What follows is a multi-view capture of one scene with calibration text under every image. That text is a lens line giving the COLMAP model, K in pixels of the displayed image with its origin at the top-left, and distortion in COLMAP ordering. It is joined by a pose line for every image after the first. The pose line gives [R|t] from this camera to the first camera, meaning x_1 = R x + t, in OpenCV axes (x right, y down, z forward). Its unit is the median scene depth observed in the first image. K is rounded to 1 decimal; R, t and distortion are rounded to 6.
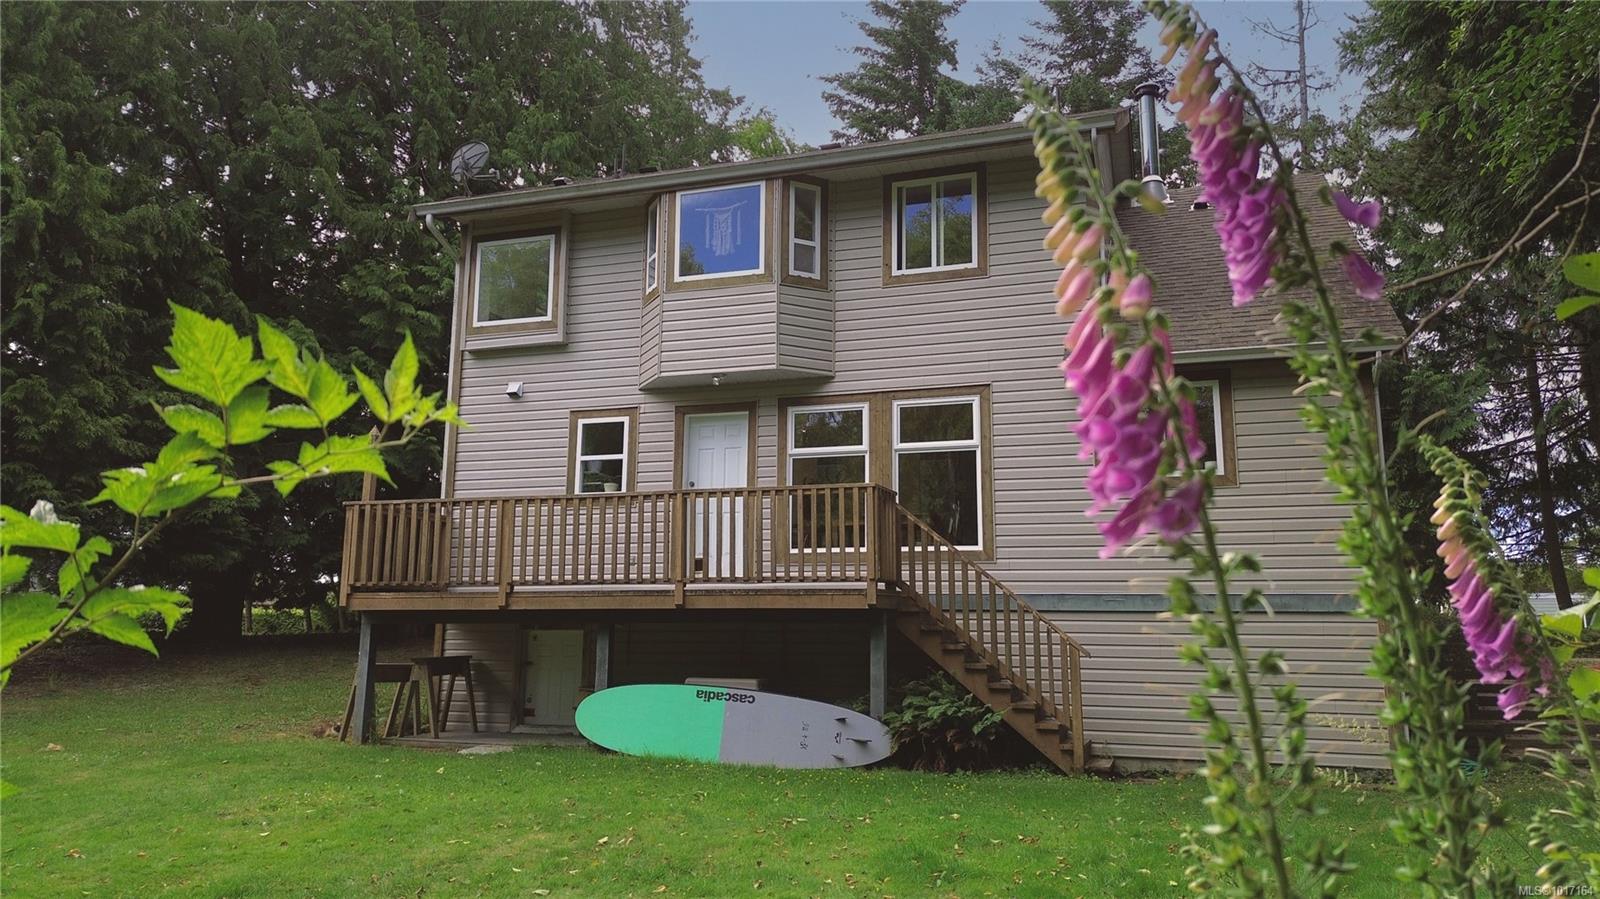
lens RADIAL K [[1134.9, 0, 798.8], [0, 1134.9, 451.6], [0, 0, 1]] dist [0.026839, -0.014754]
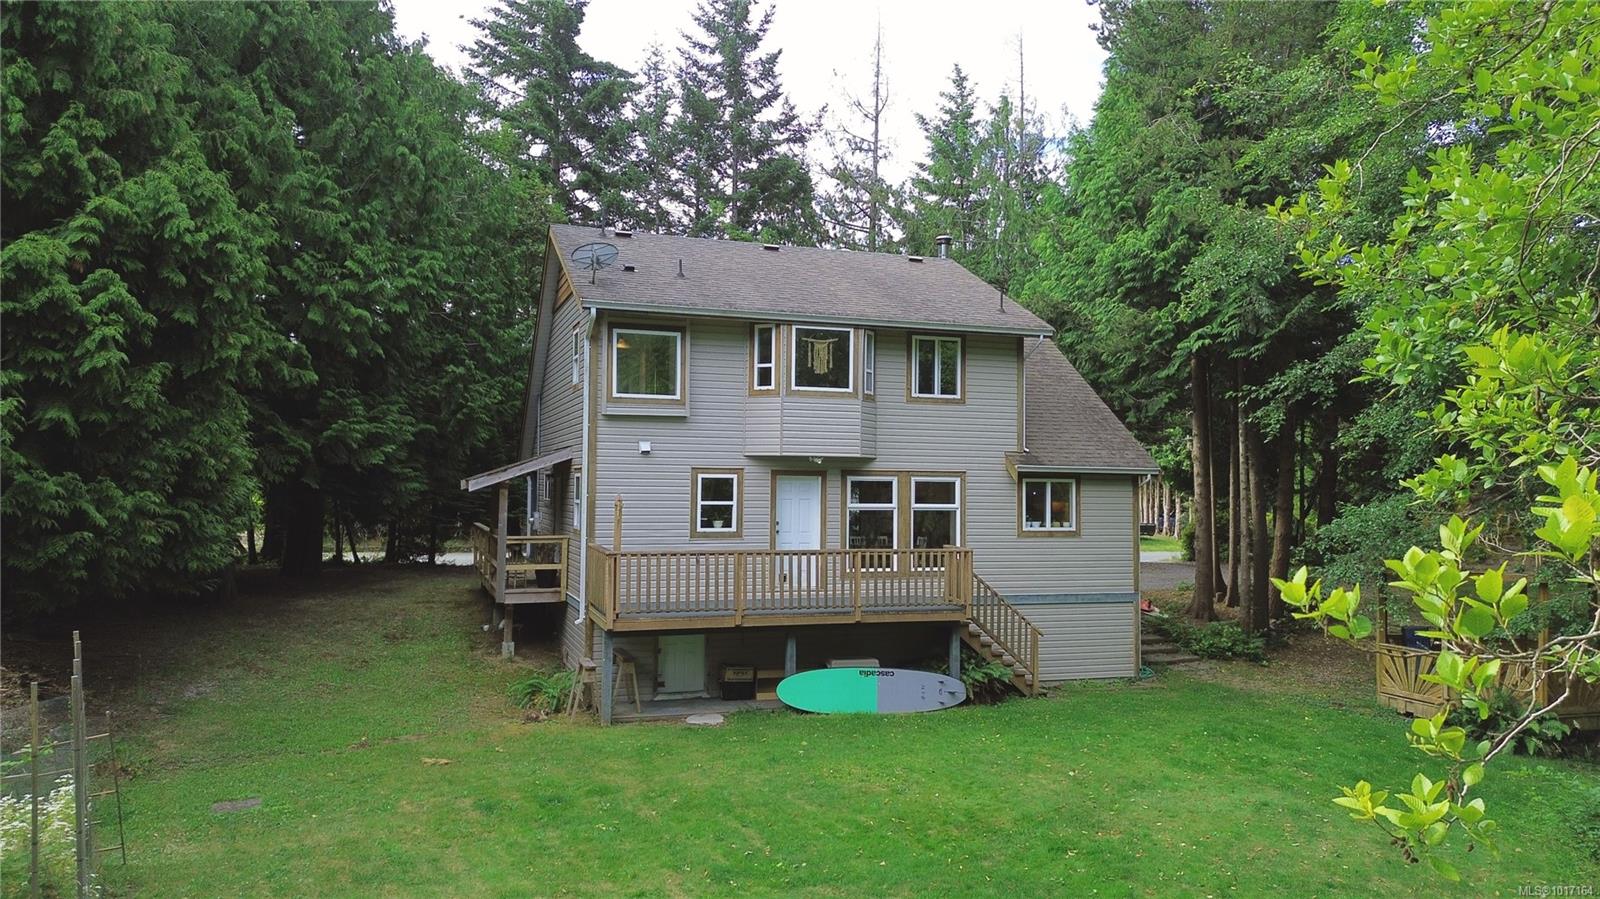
lens RADIAL K [[1134.9, 0, 800.1], [0, 1134.9, 446.8], [0, 0, 1]] dist [0.026839, -0.014754]
pose [[0.794001, 0.019312, 0.607609, -1.008934], [-0.104926, 0.988849, 0.105683, -0.237626], [-0.598793, -0.147666, 0.787173, -0.167029]]
